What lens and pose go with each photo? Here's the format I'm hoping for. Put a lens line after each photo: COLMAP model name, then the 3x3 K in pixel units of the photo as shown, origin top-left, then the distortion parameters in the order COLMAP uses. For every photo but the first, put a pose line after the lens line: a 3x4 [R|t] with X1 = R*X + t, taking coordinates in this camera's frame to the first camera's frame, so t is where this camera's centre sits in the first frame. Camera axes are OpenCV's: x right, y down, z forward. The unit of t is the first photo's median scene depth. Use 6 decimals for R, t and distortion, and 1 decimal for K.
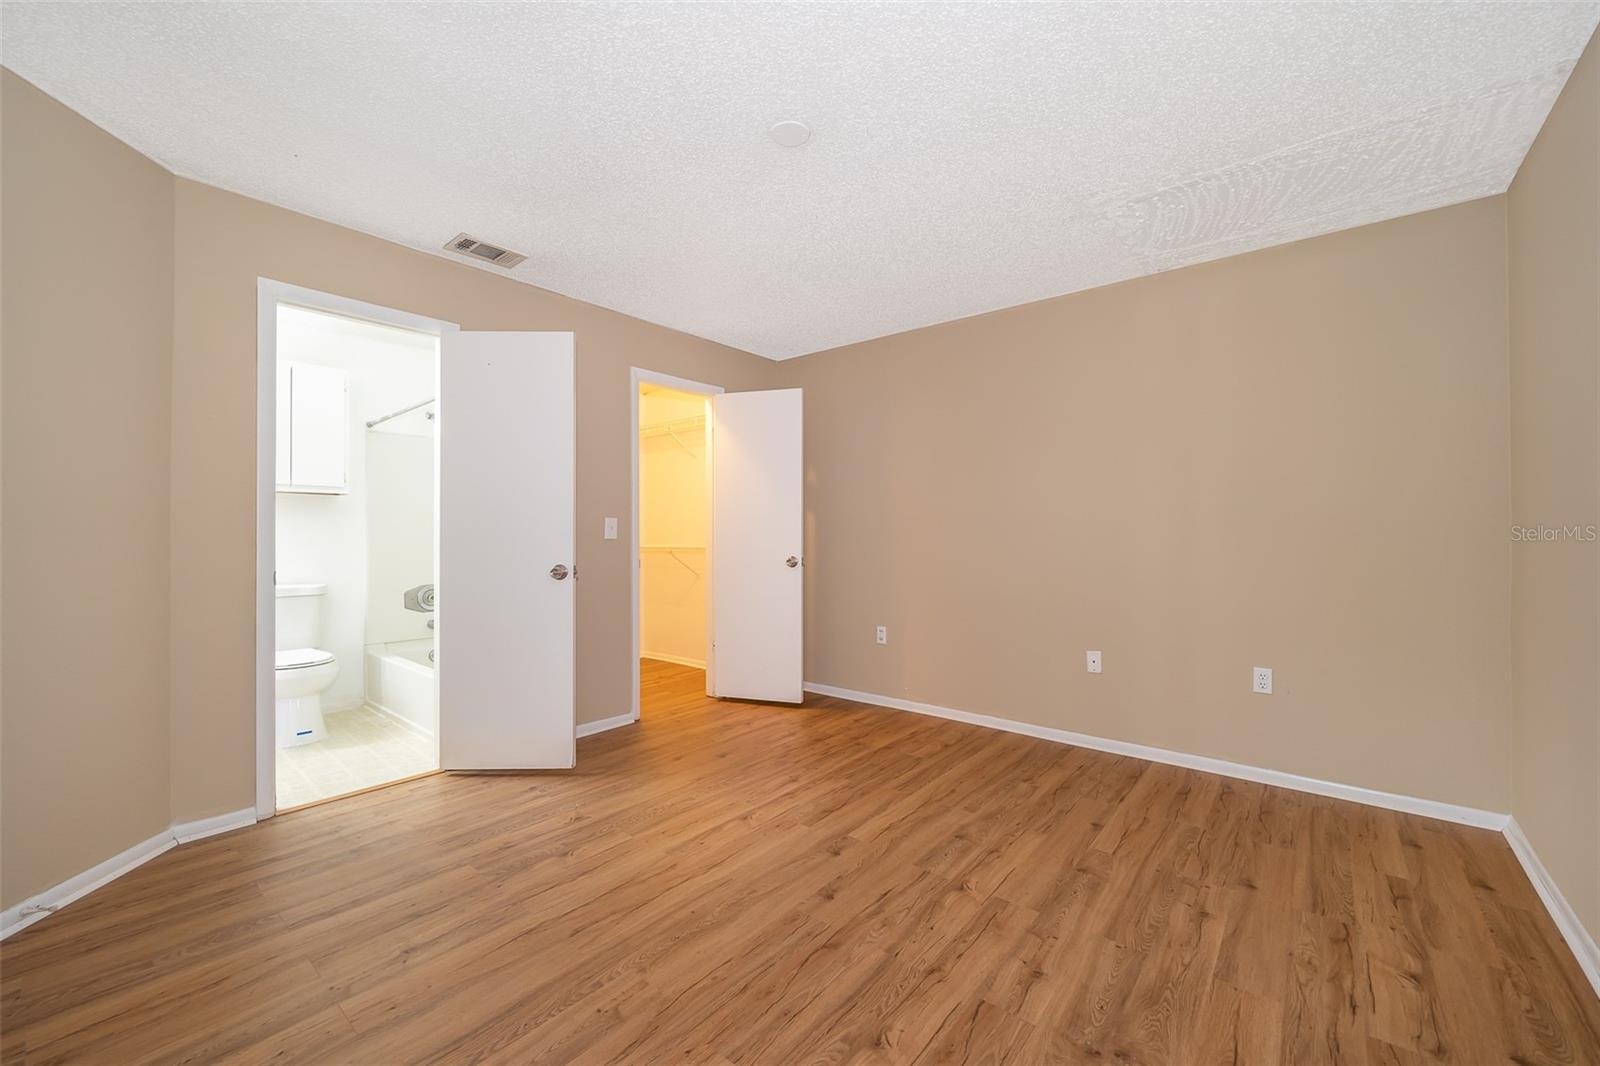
lens RADIAL K [[612.4, 0, 795.0], [0, 612.4, 526.8], [0, 0, 1]] dist [-0.003709, 0.000249]
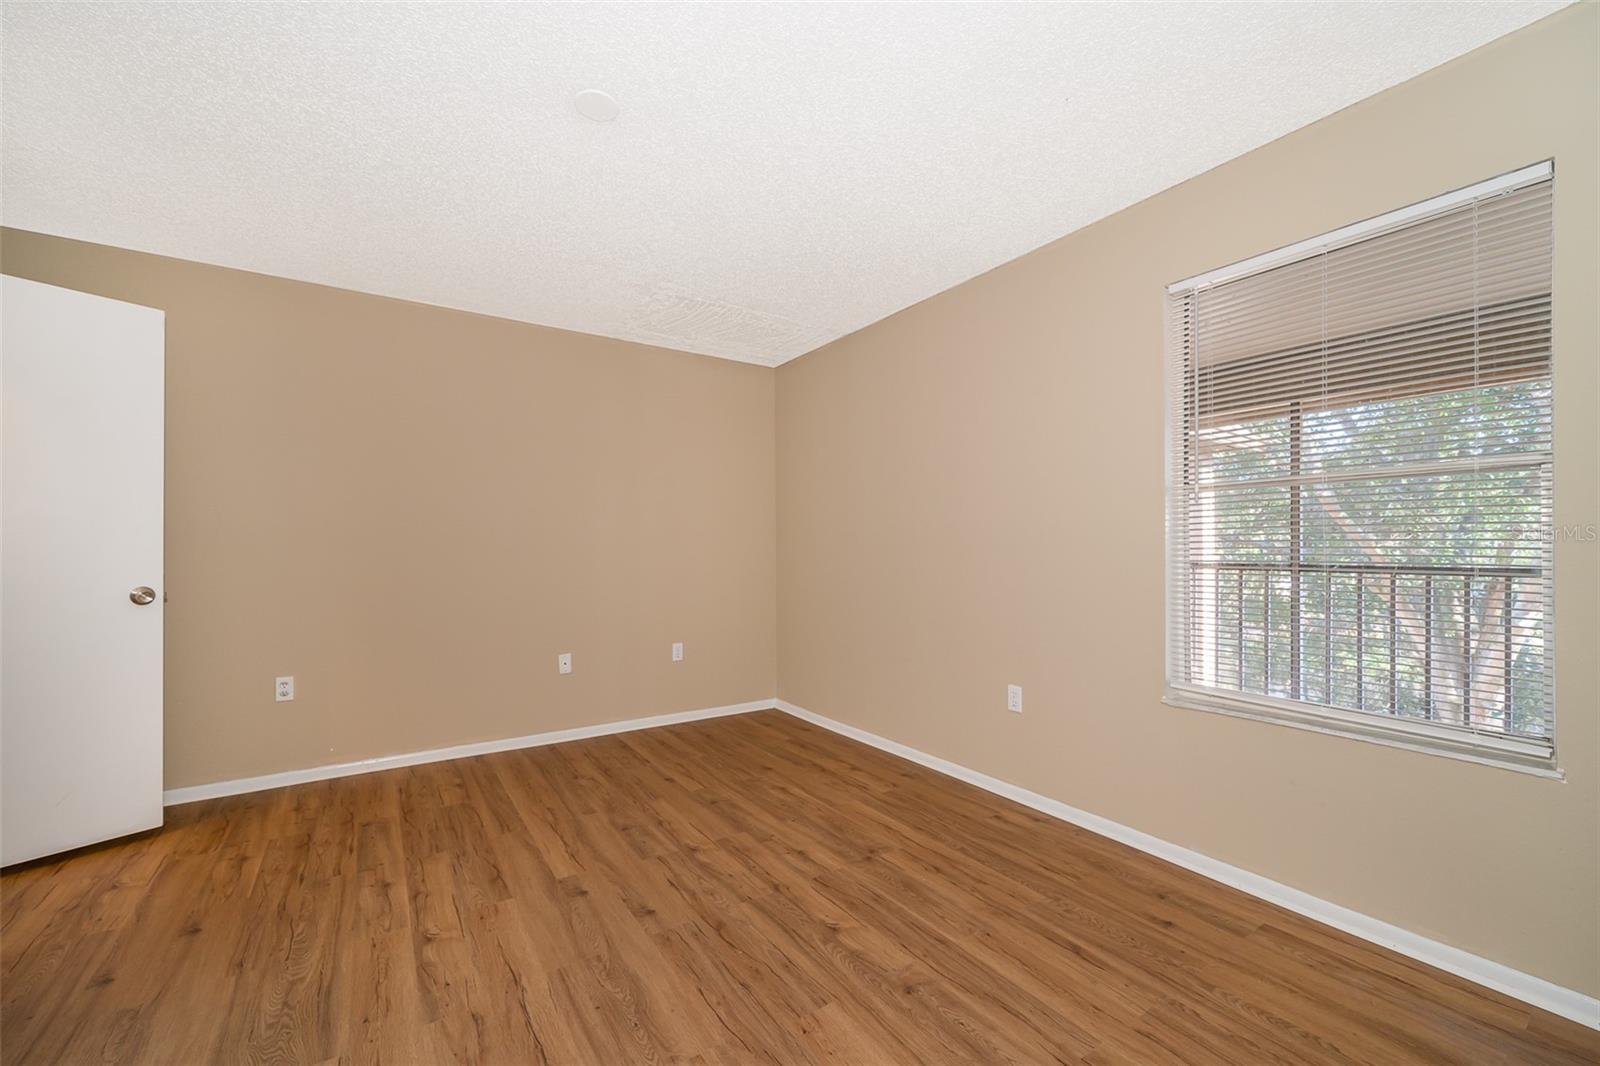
lens RADIAL K [[612.4, 0, 792.7], [0, 612.4, 547.6], [0, 0, 1]] dist [-0.003709, 0.000249]
pose [[0.319291, 0.001758, 0.947655, -0.604267], [-0.009914, 0.999950, 0.001485, 0.003486], [-0.947605, -0.009869, 0.319292, 0.343830]]
